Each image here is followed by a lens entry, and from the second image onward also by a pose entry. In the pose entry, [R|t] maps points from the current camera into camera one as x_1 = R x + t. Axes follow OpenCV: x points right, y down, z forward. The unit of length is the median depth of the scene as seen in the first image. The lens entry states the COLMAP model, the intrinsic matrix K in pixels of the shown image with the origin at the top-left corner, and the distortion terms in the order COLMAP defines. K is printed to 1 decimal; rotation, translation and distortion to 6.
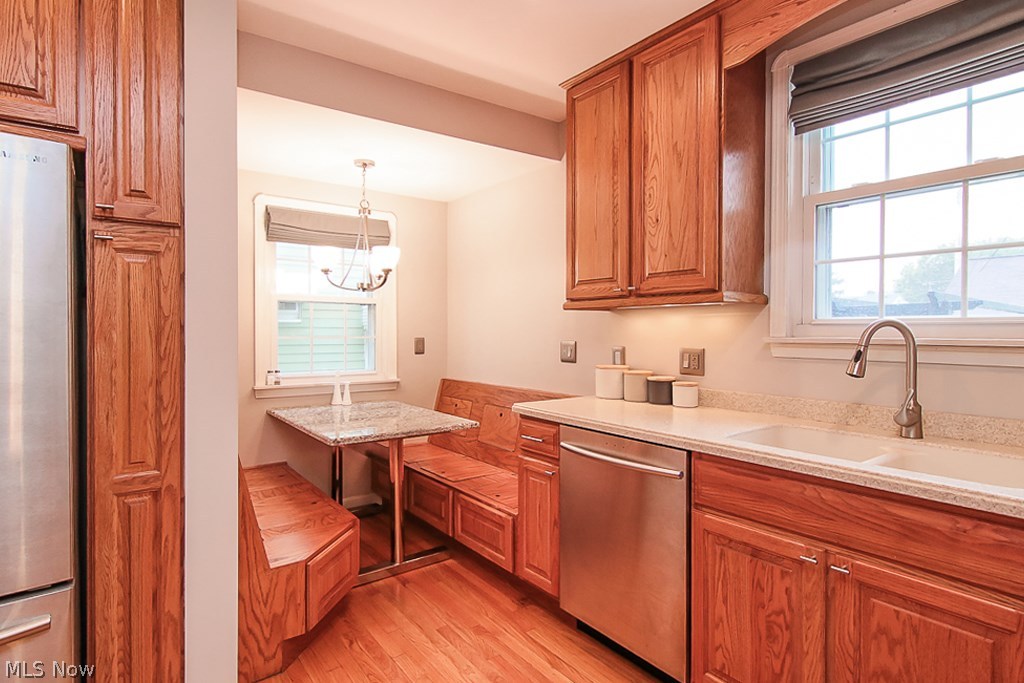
lens RADIAL K [[529.9, 0, 513.3], [0, 529.9, 338.1], [0, 0, 1]] dist [0.010760, -0.001661]
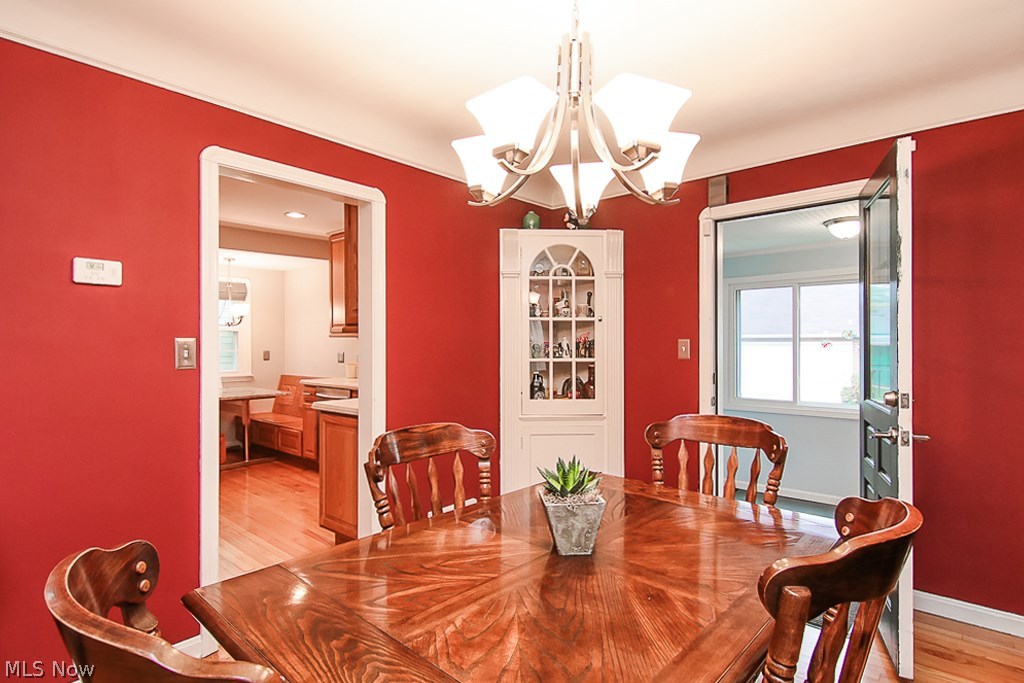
lens RADIAL K [[529.9, 0, 506.1], [0, 529.9, 346.4], [0, 0, 1]] dist [0.010760, -0.001661]
pose [[0.981931, -0.004198, 0.189194, 0.339780], [0.005573, 0.999962, -0.006733, 0.001911], [-0.189159, 0.007665, 0.981917, -1.082739]]
